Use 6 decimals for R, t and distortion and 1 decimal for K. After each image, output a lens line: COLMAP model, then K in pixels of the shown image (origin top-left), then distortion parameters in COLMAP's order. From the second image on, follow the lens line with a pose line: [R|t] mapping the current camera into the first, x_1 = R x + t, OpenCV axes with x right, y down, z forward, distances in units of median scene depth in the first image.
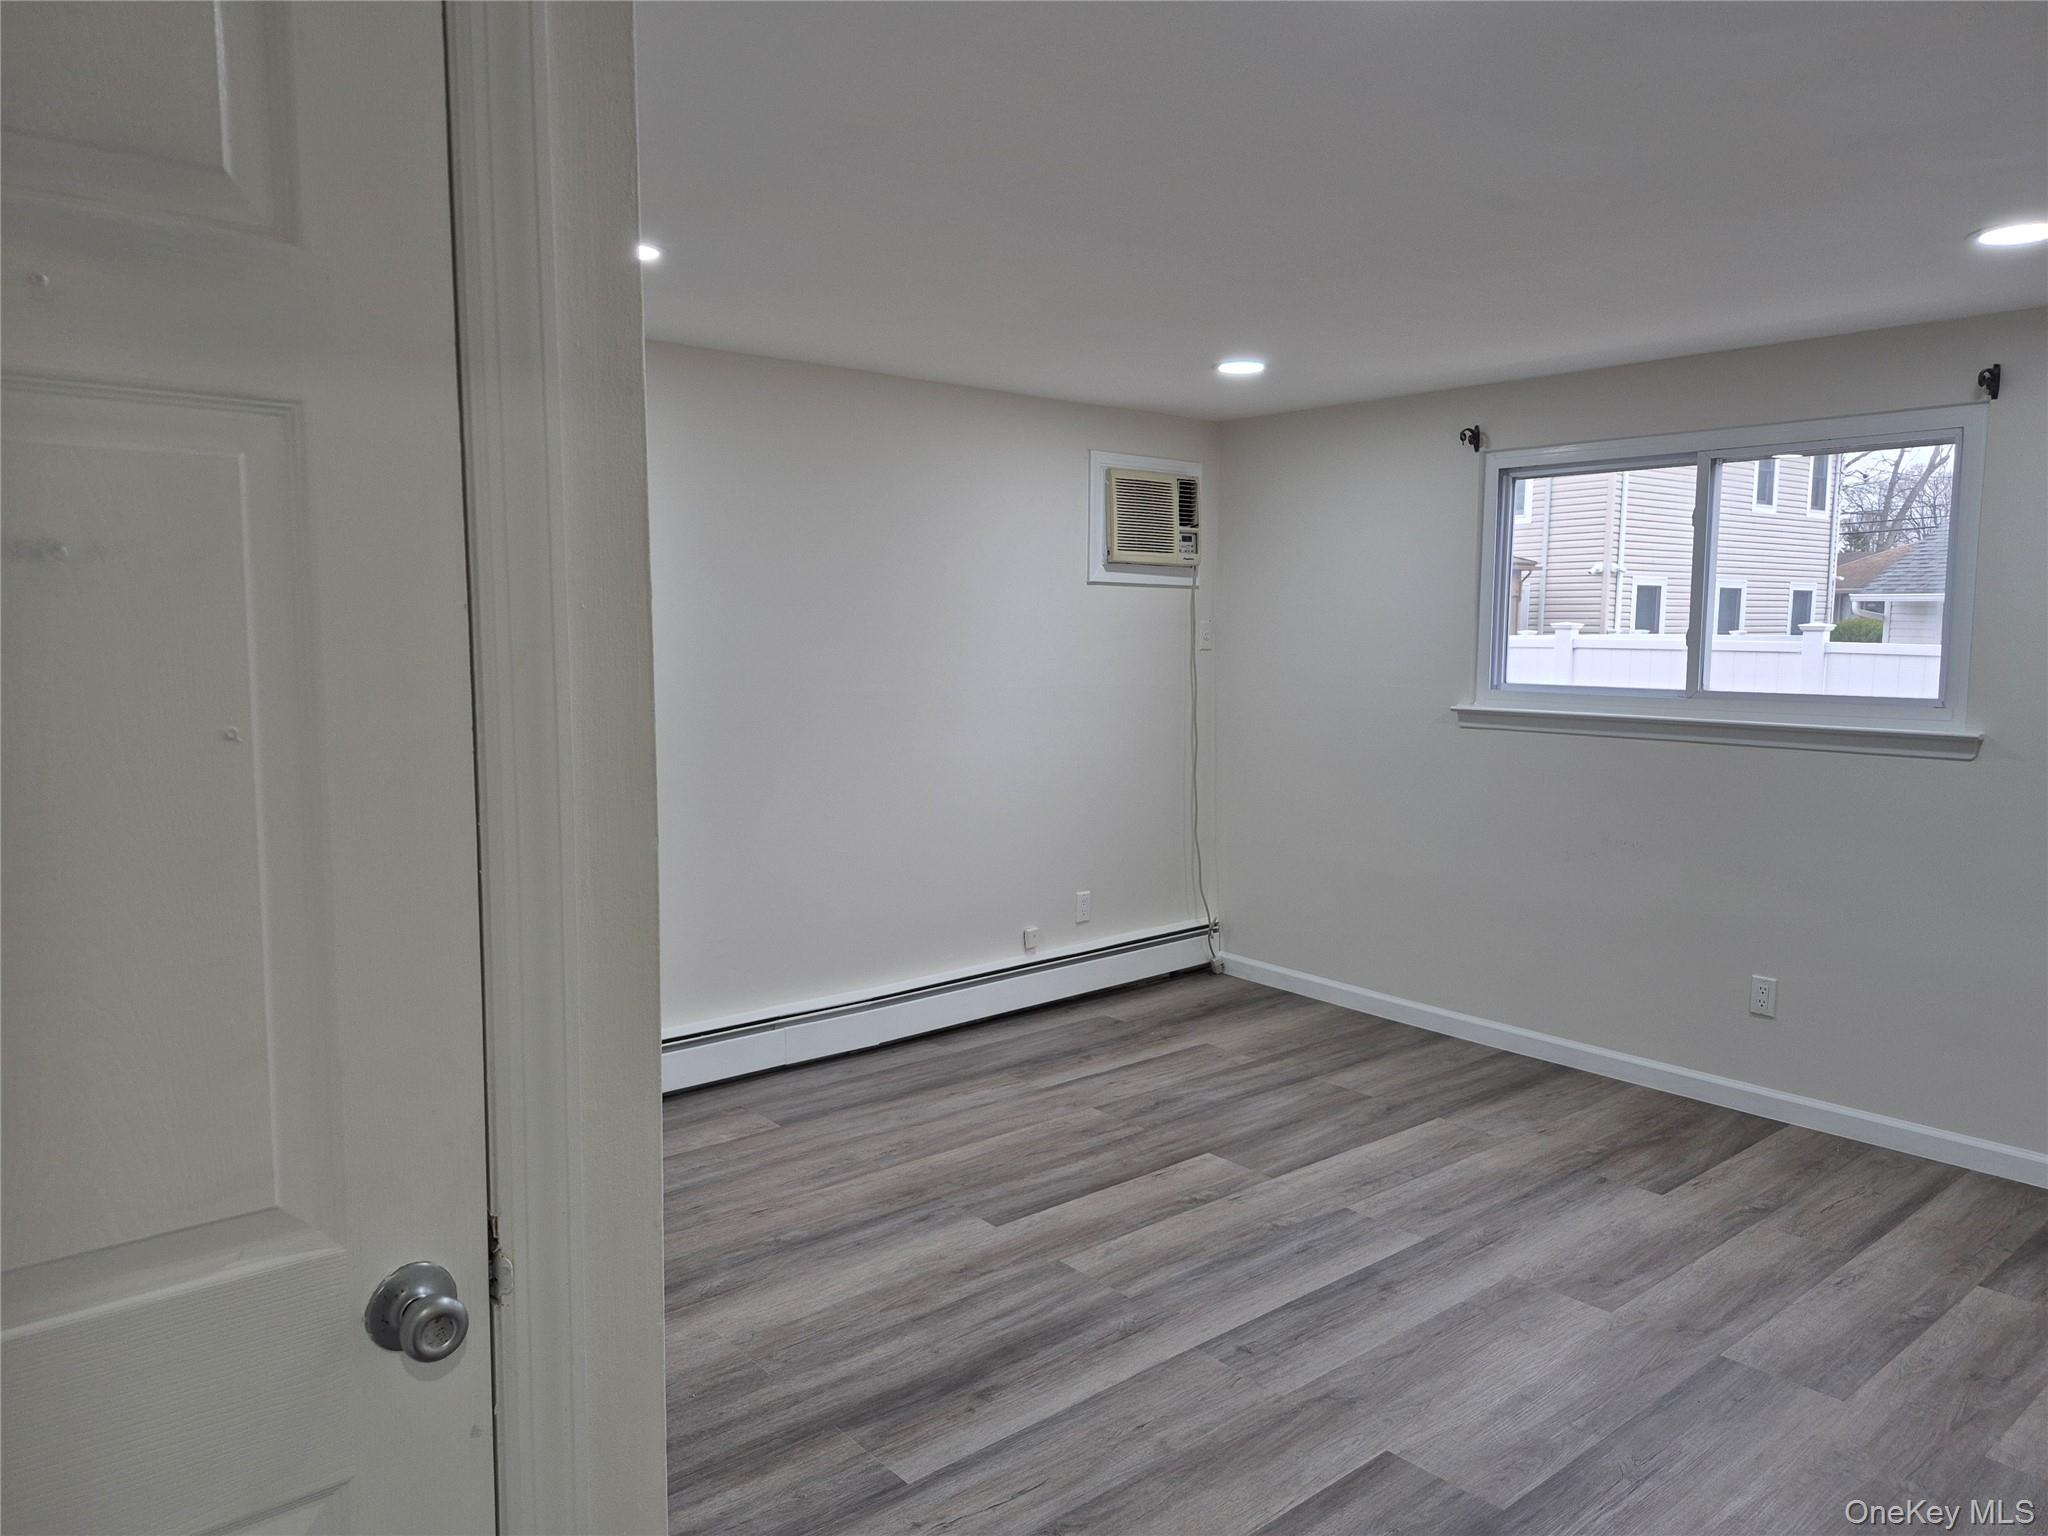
lens RADIAL K [[1425.7, 0, 1014.8], [0, 1425.7, 763.2], [0, 0, 1]] dist [0.070134, -0.063489]
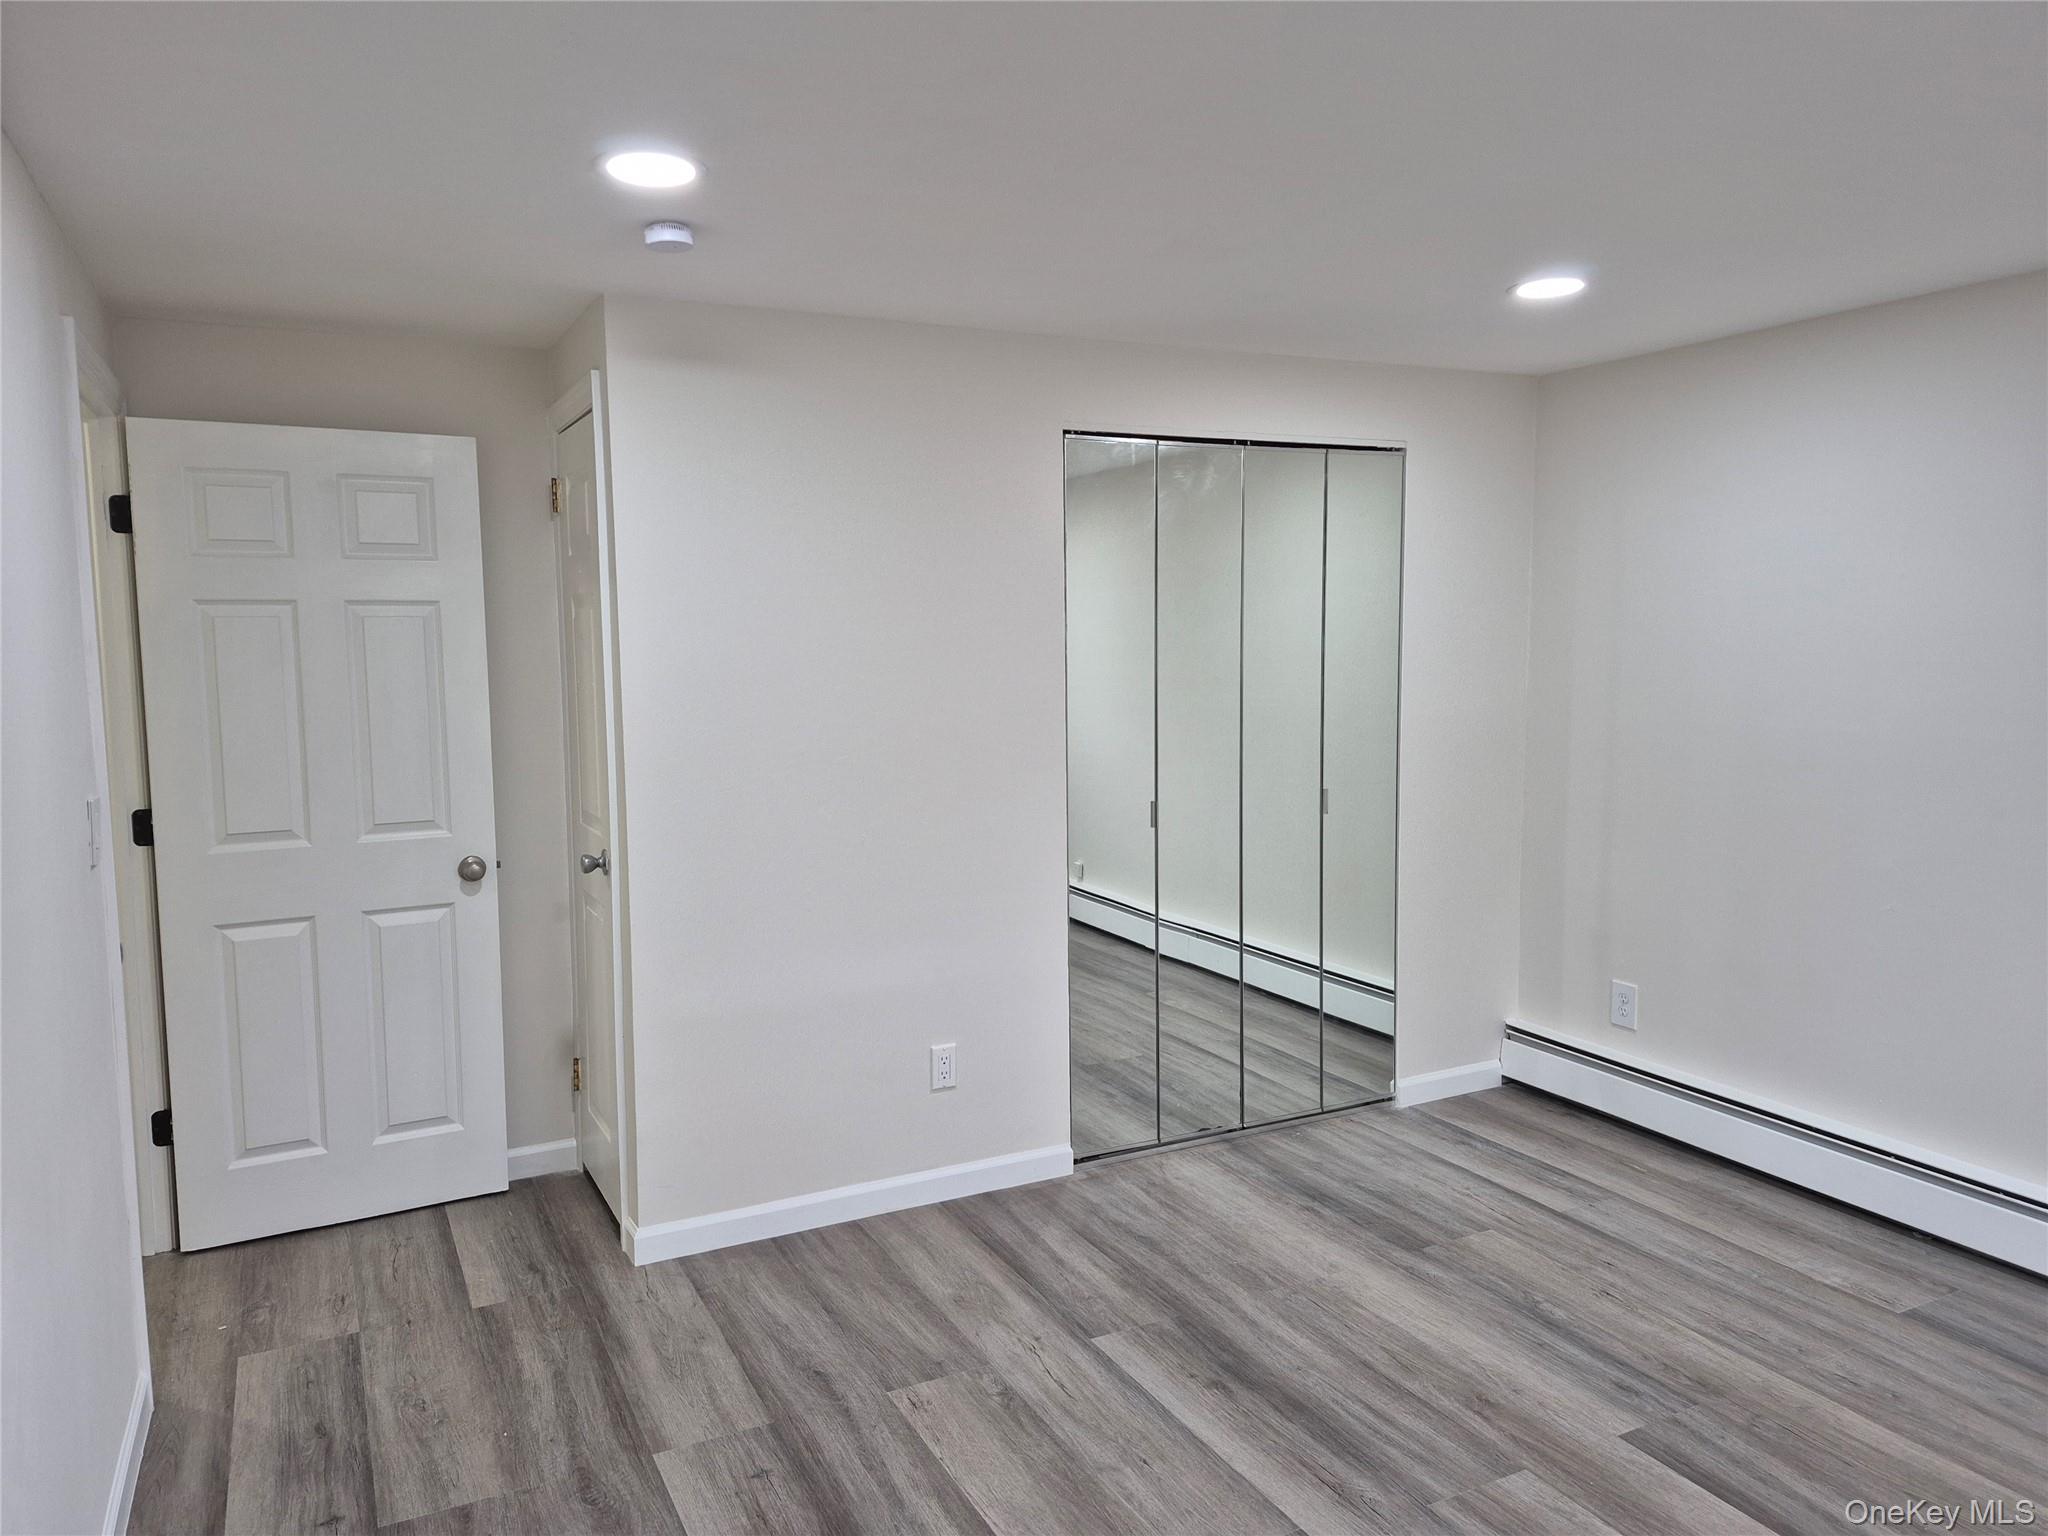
lens RADIAL K [[1425.7, 0, 1014.8], [0, 1425.7, 763.2], [0, 0, 1]] dist [0.070134, -0.063489]
pose [[-0.238230, 0.089203, -0.967104, 0.868687], [-0.087224, 0.989784, 0.112781, -0.101767], [0.967284, 0.111222, -0.228016, 0.919374]]
